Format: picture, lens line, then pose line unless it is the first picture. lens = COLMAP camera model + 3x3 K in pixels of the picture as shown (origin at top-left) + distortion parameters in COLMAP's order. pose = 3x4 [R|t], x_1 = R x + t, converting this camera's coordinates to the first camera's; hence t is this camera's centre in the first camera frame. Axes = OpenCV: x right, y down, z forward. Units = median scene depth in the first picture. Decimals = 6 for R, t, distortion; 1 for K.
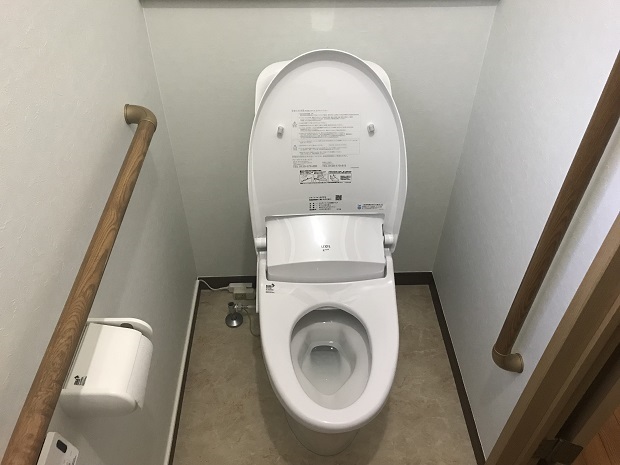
lens RADIAL K [[505.5, 0, 307.5], [0, 505.5, 230.3], [0, 0, 1]] dist [0.022573, -0.038653]
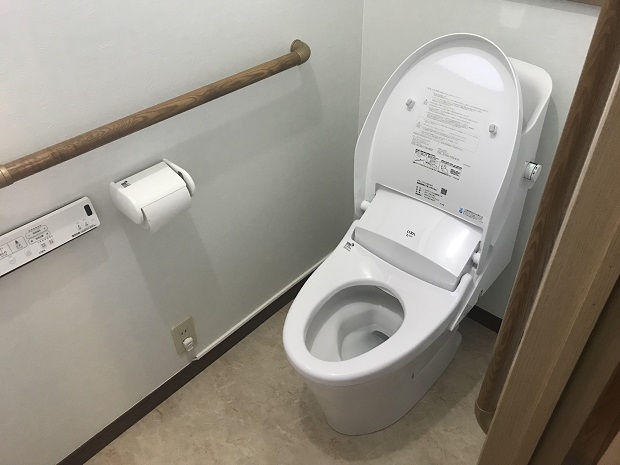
lens RADIAL K [[505.5, 0, 308.0], [0, 505.5, 231.8], [0, 0, 1]] dist [0.022573, -0.038653]
pose [[0.710017, 0.421888, -0.563814, 0.480573], [-0.453731, 0.886390, 0.091876, 0.034112], [0.538521, 0.190587, 0.820775, 0.088810]]
